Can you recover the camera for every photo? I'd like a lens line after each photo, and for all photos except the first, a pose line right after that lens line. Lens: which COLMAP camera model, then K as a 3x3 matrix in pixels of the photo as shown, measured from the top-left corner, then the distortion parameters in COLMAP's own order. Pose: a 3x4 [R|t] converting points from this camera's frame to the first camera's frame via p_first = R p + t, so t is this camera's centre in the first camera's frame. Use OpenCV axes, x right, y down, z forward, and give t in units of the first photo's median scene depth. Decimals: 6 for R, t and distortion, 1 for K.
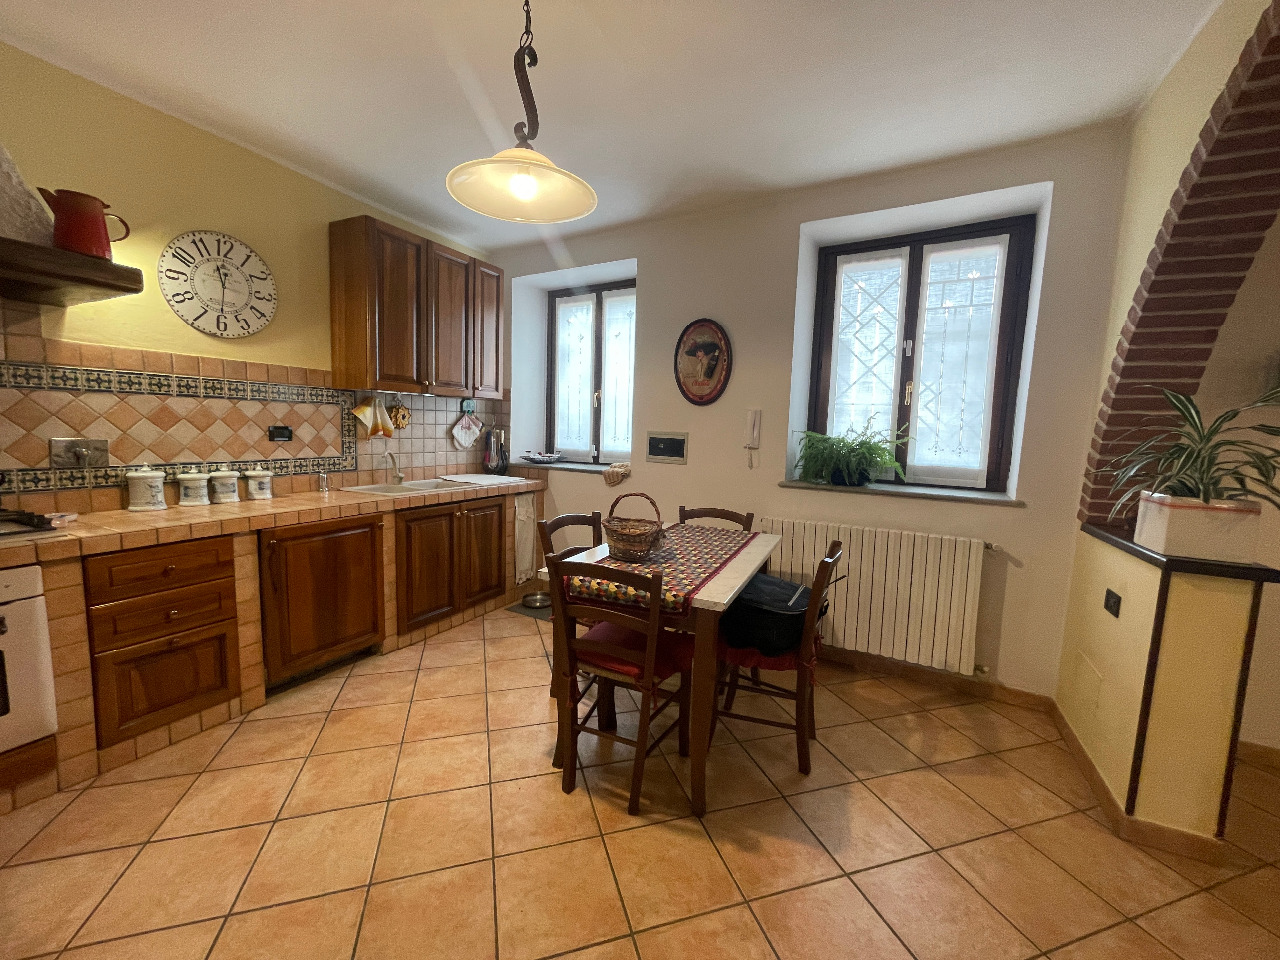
lens RADIAL K [[514.8, 0, 629.0], [0, 514.8, 482.4], [0, 0, 1]] dist [-0.006269, 0.001385]
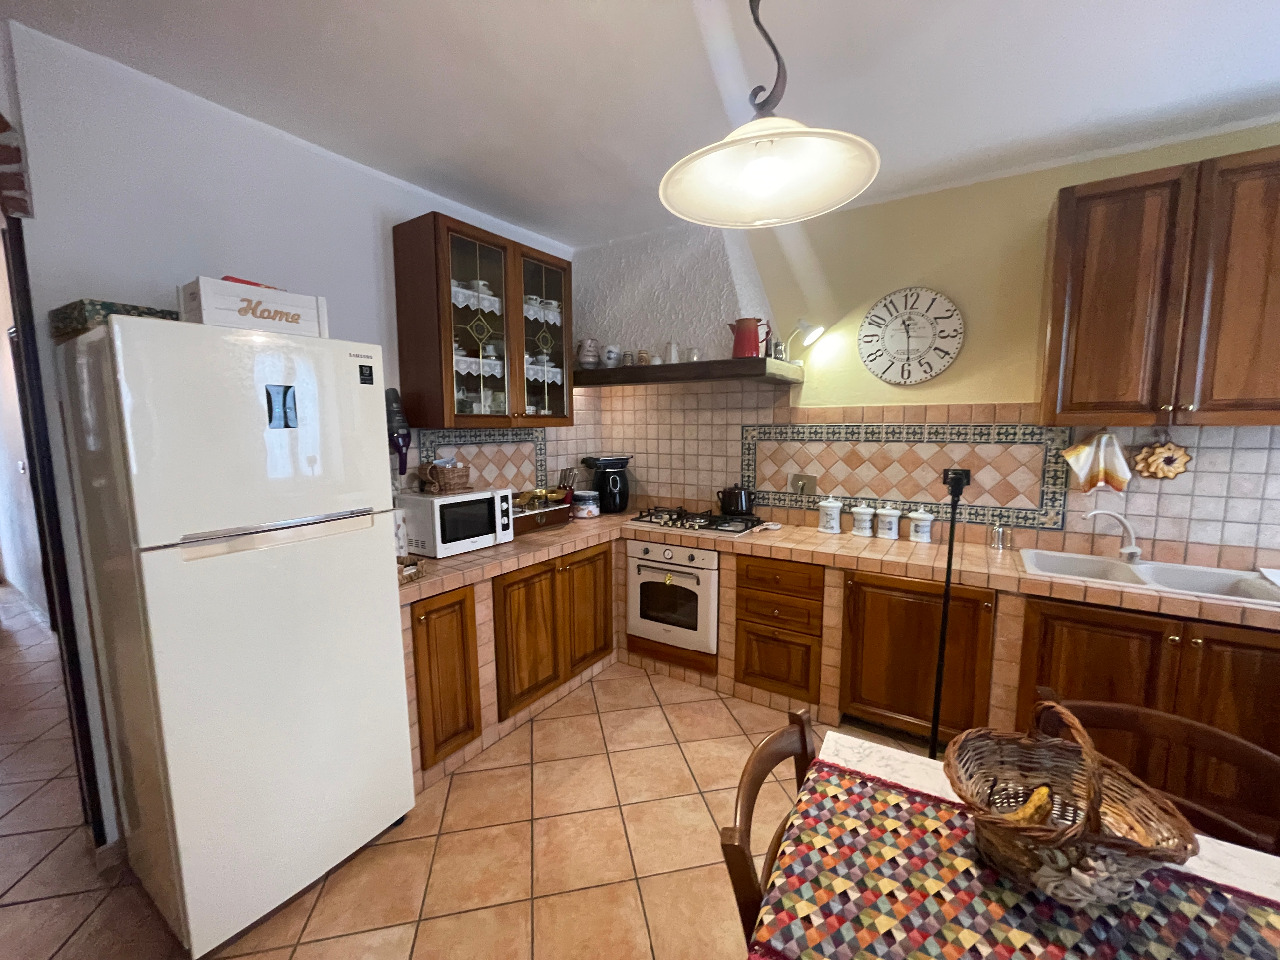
lens RADIAL K [[514.8, 0, 634.0], [0, 514.8, 479.8], [0, 0, 1]] dist [-0.006269, 0.001385]
pose [[-0.102270, 0.080511, -0.991493, 0.339147], [-0.102258, 0.990588, 0.090985, -0.128933], [0.989487, 0.110693, -0.093074, 0.571492]]
